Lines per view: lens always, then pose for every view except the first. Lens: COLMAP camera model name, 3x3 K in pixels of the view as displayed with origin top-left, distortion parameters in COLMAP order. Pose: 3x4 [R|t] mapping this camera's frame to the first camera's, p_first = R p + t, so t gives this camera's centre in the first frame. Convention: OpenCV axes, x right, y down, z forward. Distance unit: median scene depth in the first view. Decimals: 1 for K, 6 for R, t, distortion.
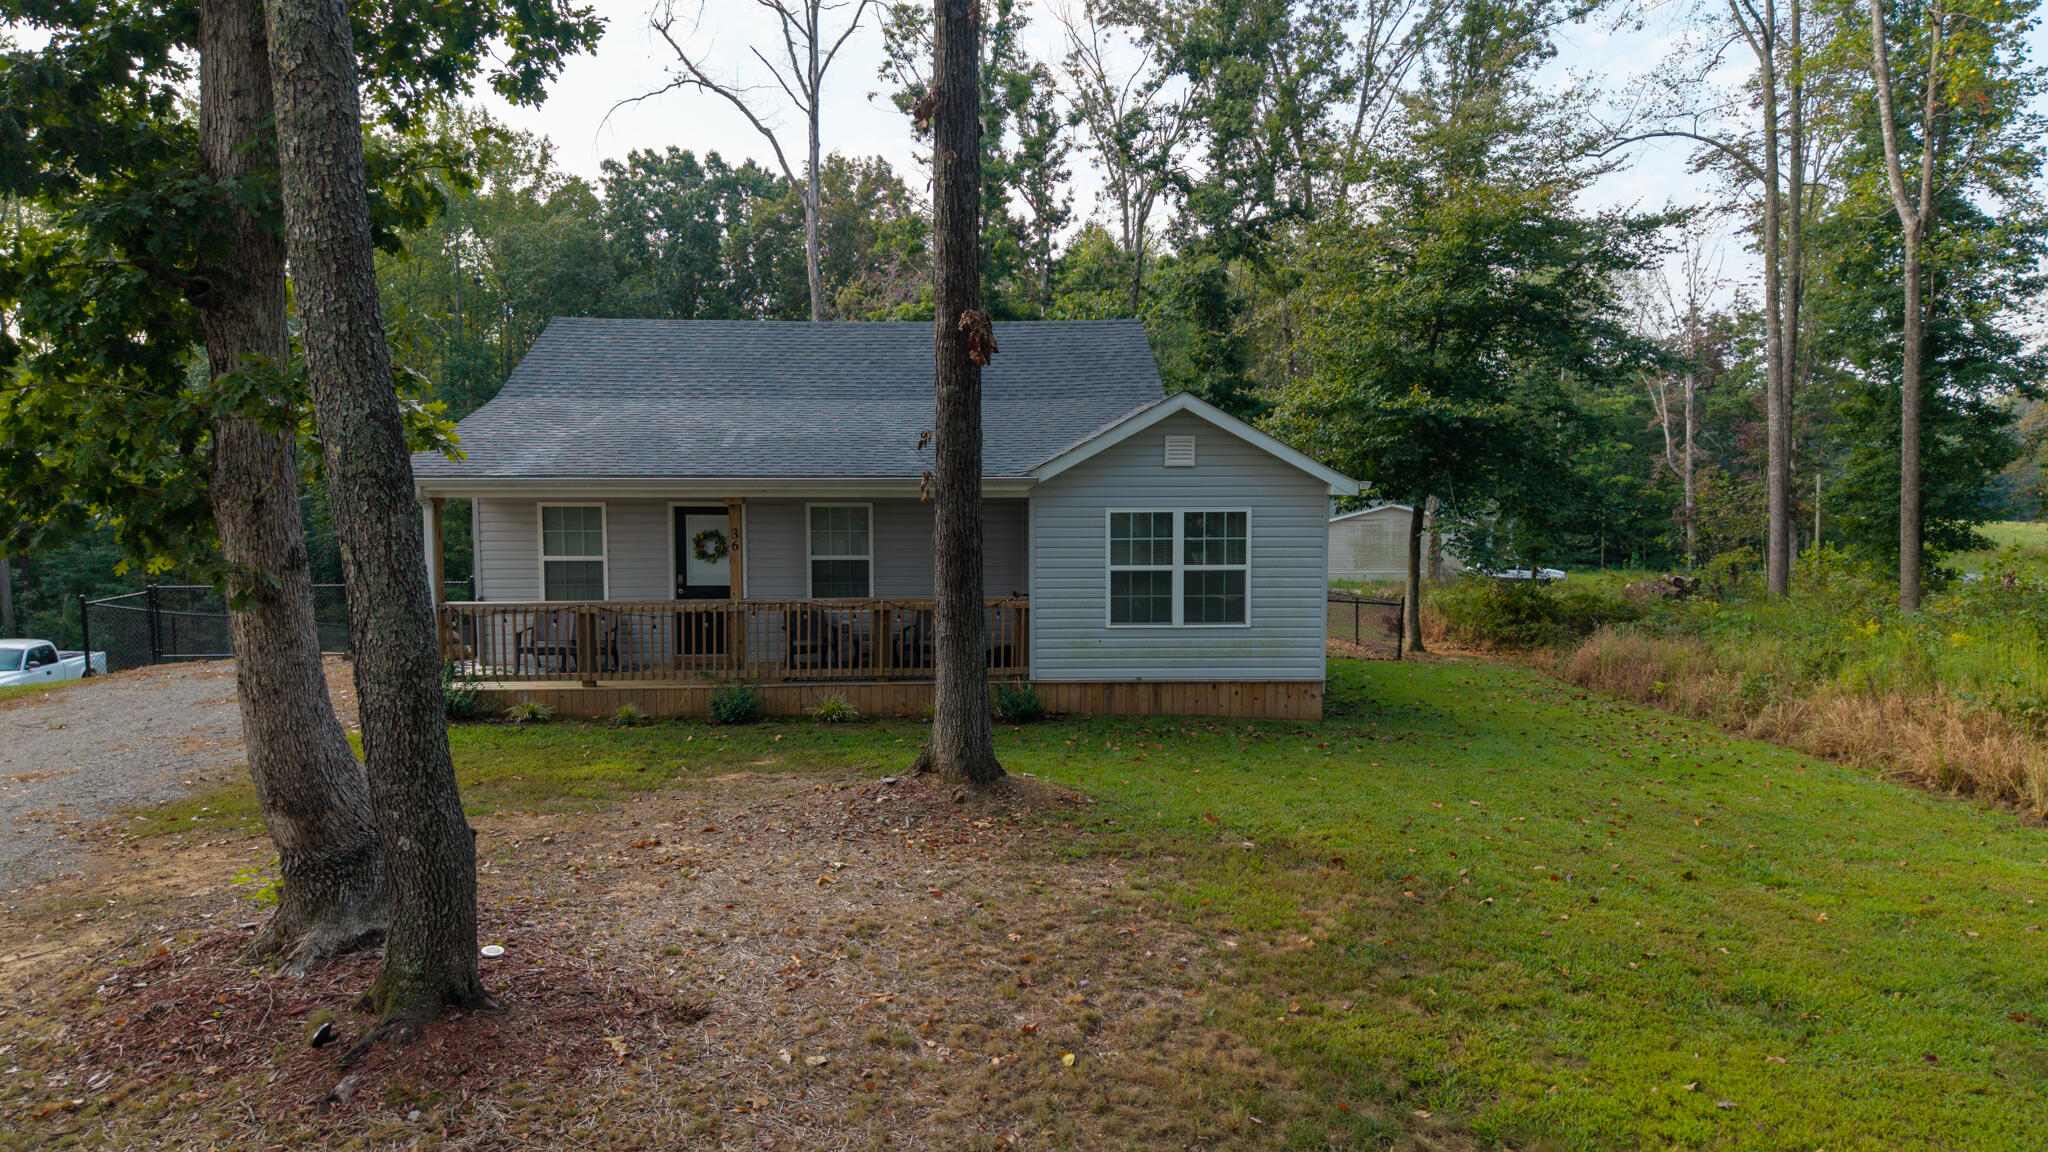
lens RADIAL K [[1381.8, 0, 1030.0], [0, 1381.8, 573.5], [0, 0, 1]] dist [0.024649, -0.021498]
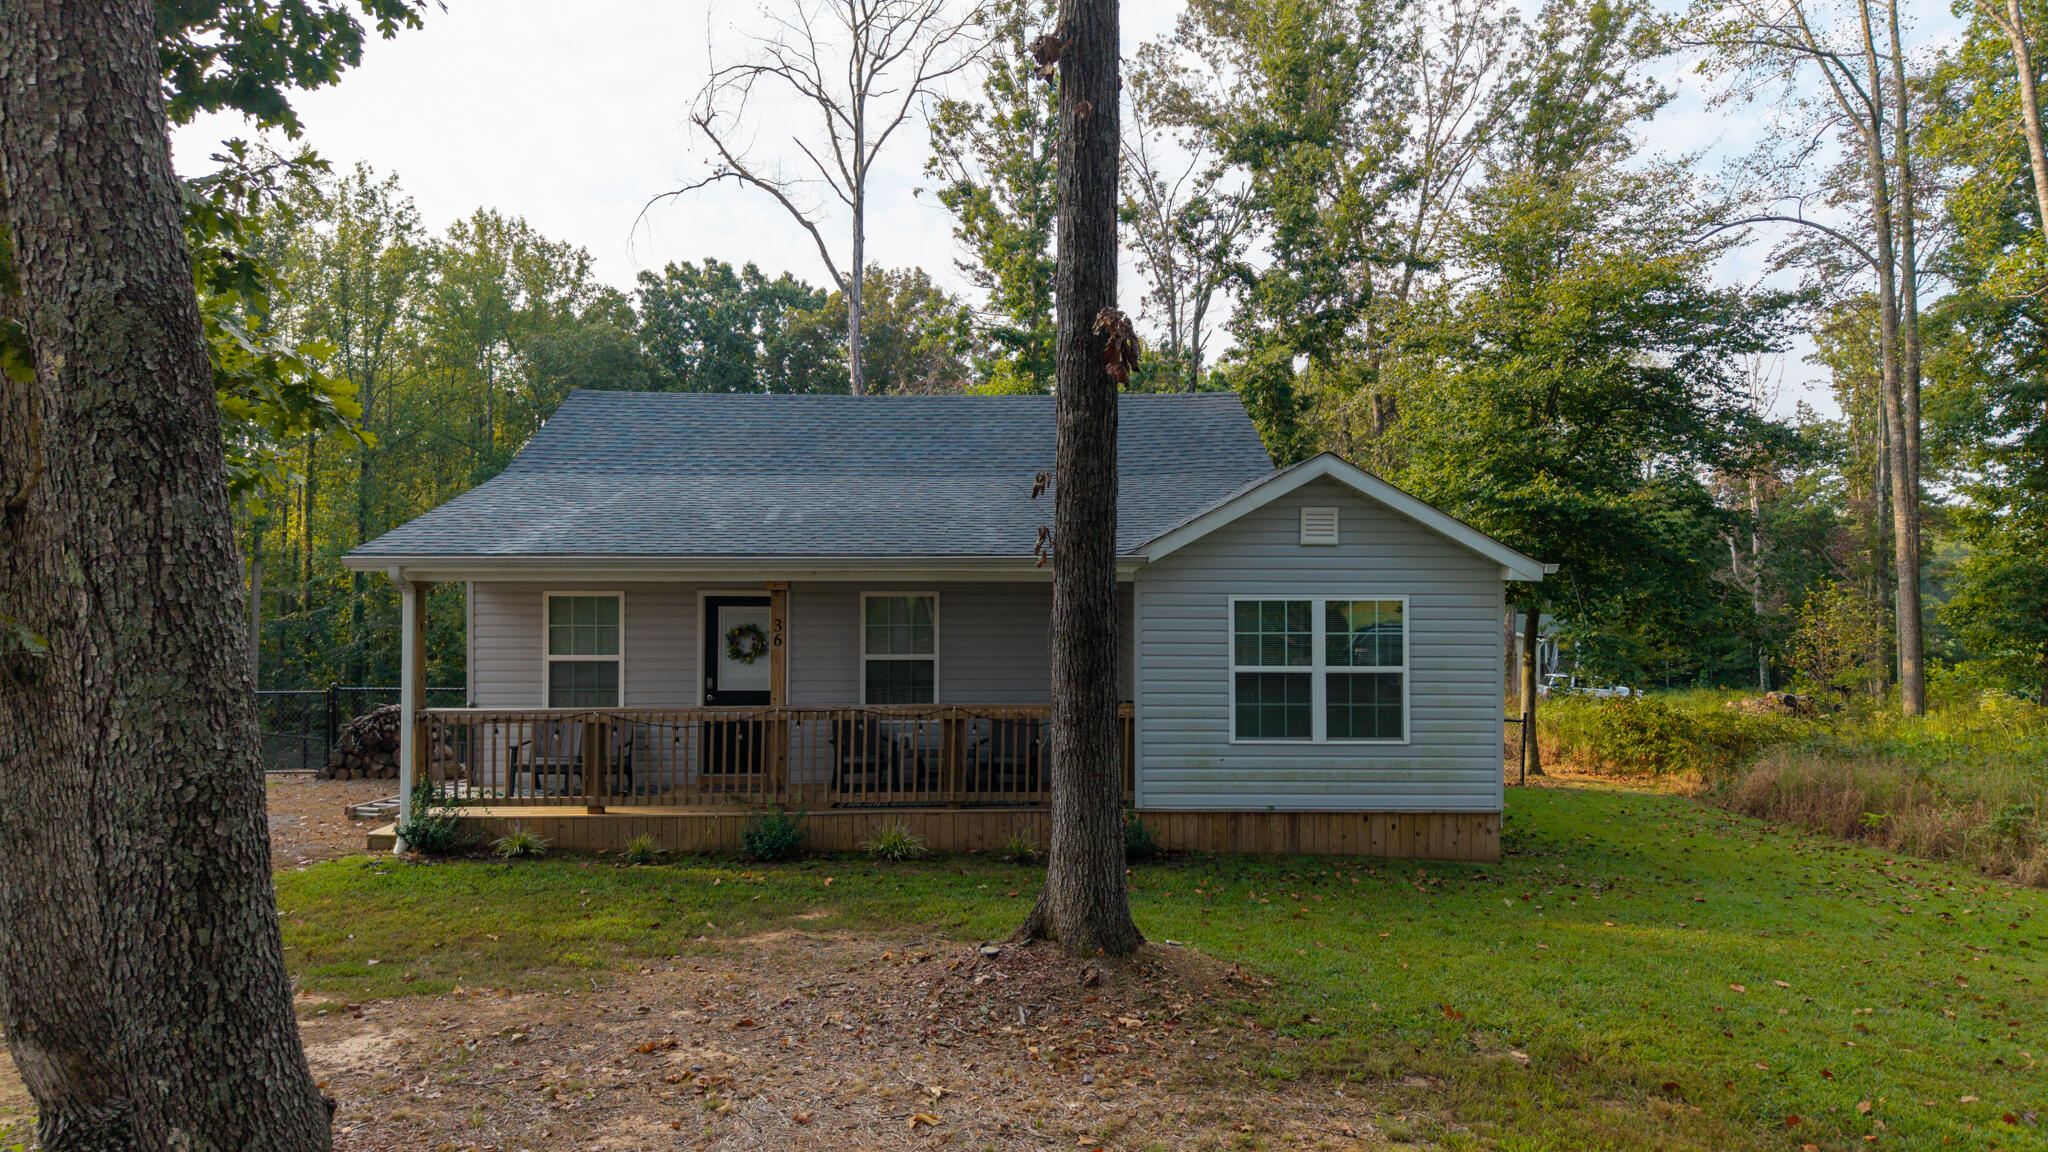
lens RADIAL K [[1376.1, 0, 1027.9], [0, 1376.1, 572.0], [0, 0, 1]] dist [0.054680, -0.087698]
pose [[0.999797, 0.002260, -0.020037, -0.027040], [-0.004010, 0.996135, -0.087749, 0.005963], [0.019761, 0.087812, 0.995941, 0.102622]]
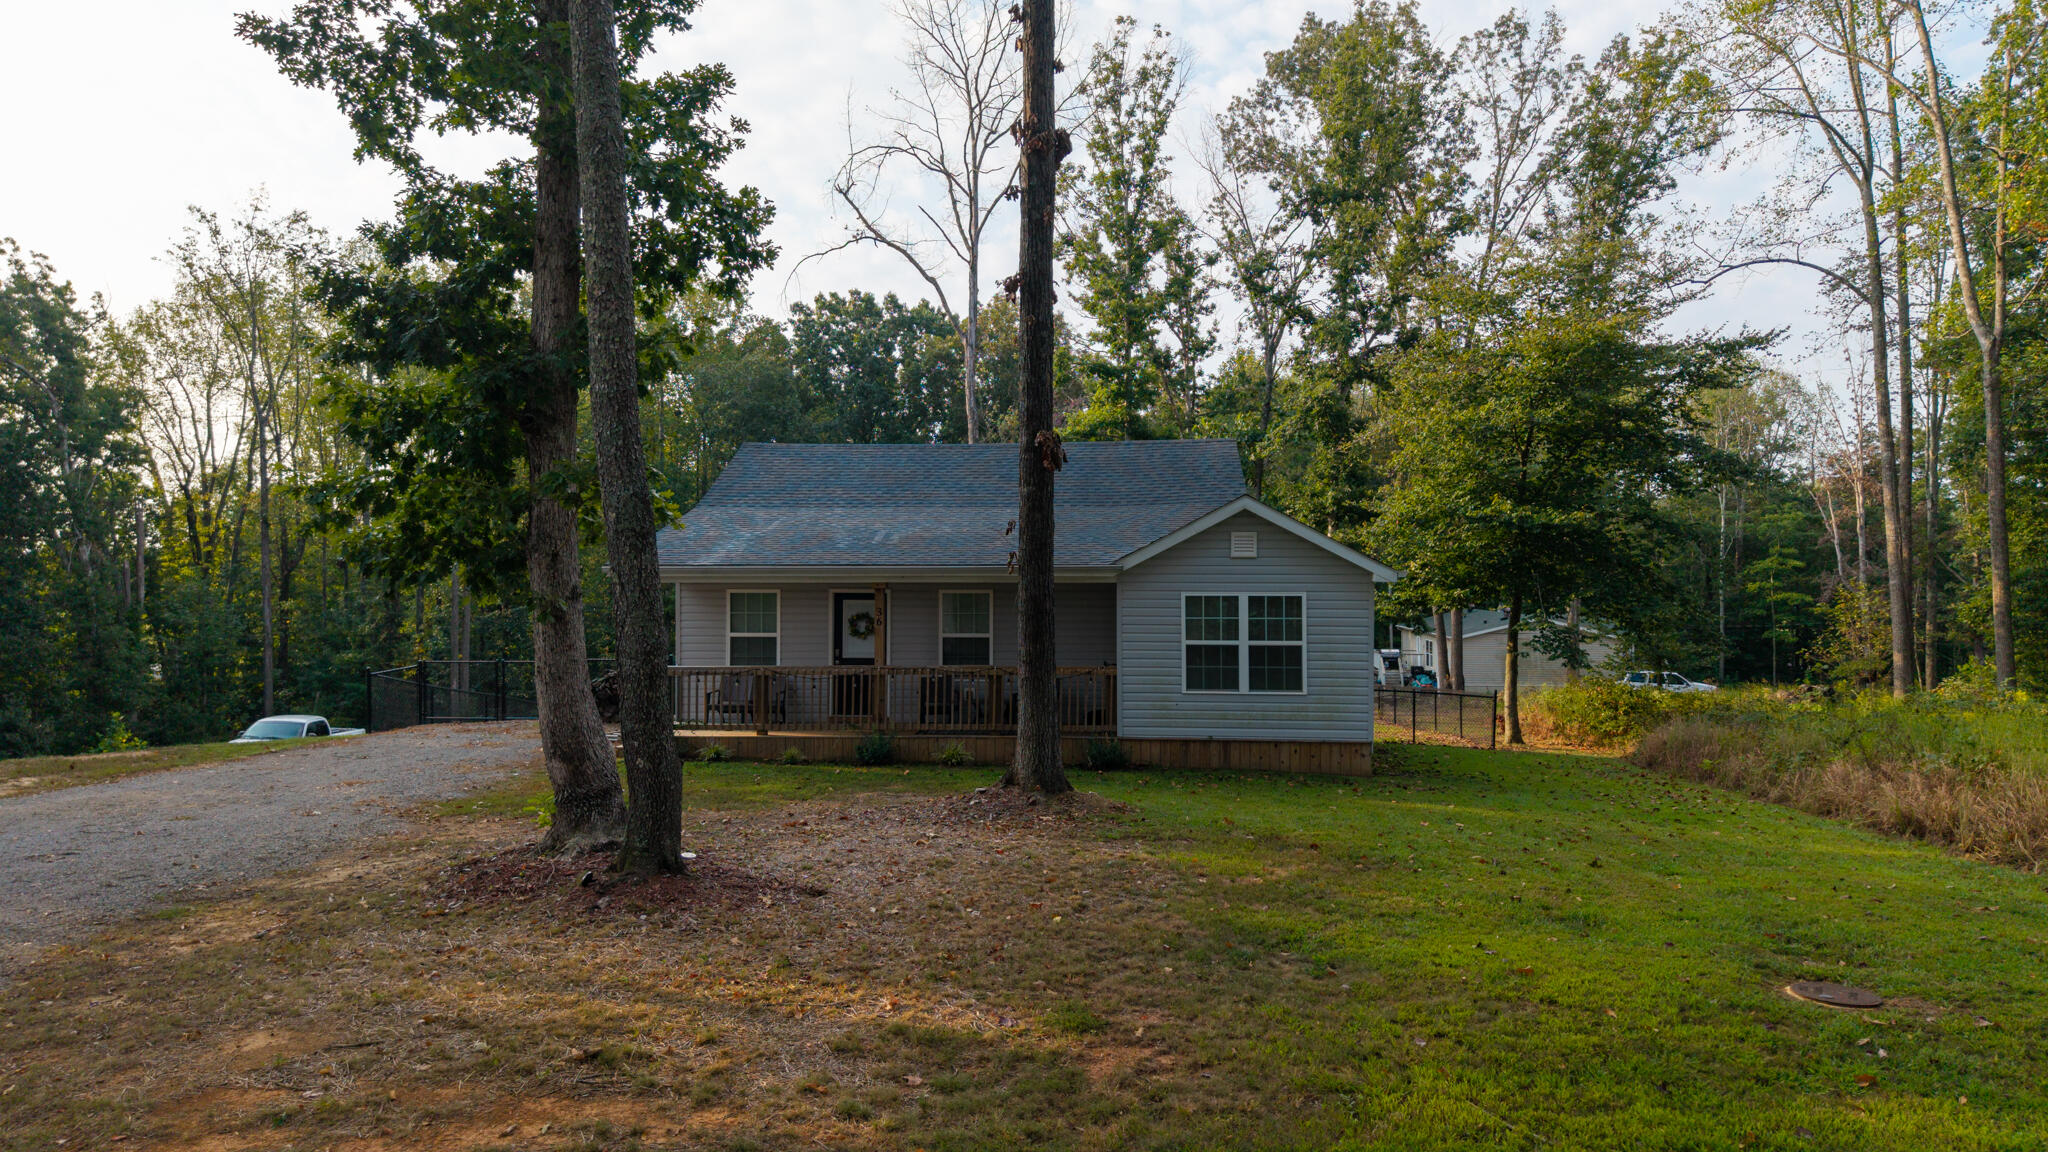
lens RADIAL K [[1376.1, 0, 1027.9], [0, 1376.1, 572.0], [0, 0, 1]] dist [0.054680, -0.087698]
pose [[0.992170, 0.001110, -0.124889, 0.040054], [-0.012229, 0.996019, -0.088300, 0.023625], [0.124294, 0.089136, 0.988234, -0.112961]]
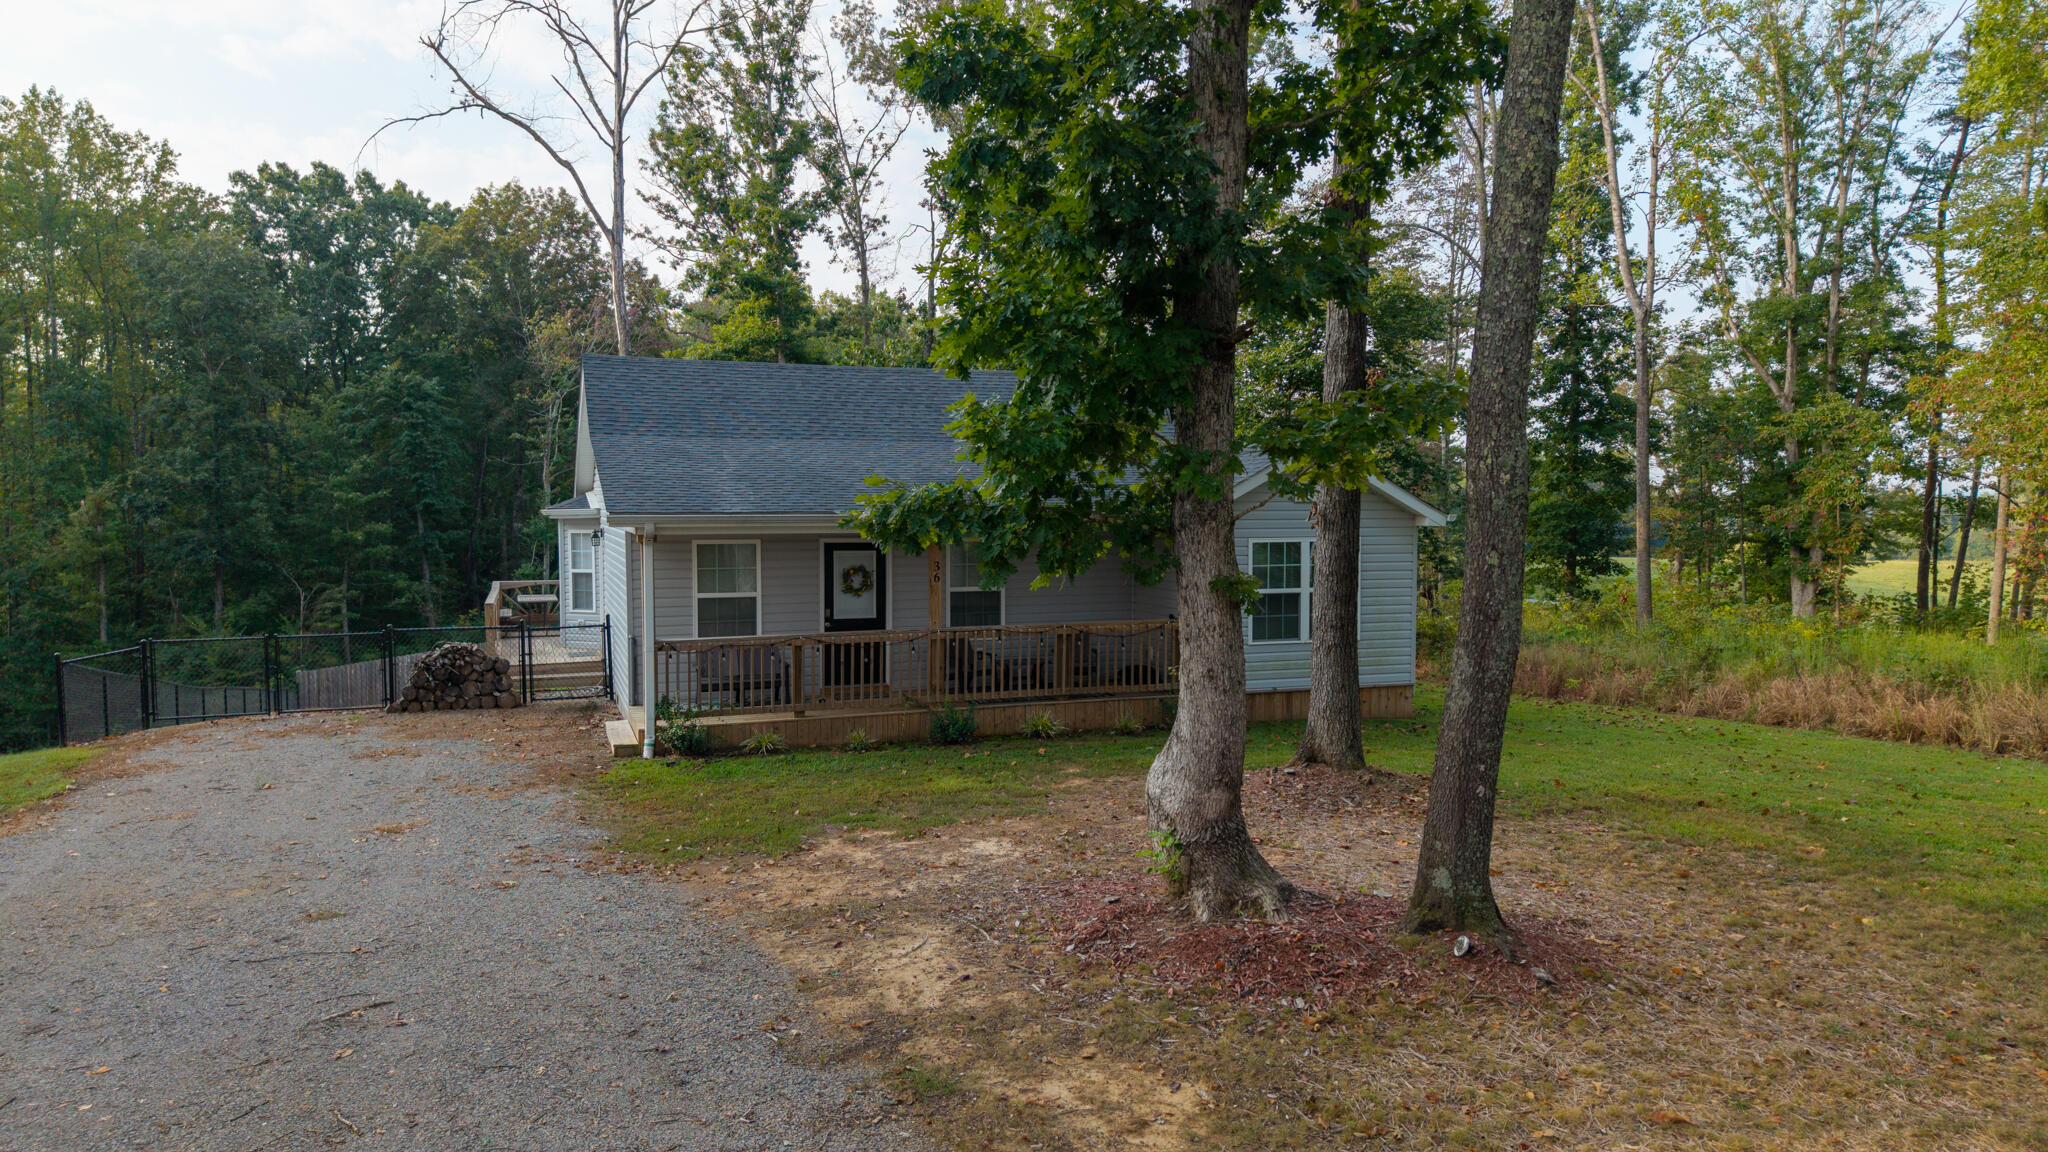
lens RADIAL K [[1381.8, 0, 1030.0], [0, 1381.8, 573.5], [0, 0, 1]] dist [0.024649, -0.021498]
pose [[0.952946, -0.016805, 0.302673, -0.259626], [0.026667, 0.999239, -0.028481, 0.004881], [-0.301964, 0.035212, 0.952669, -0.017019]]
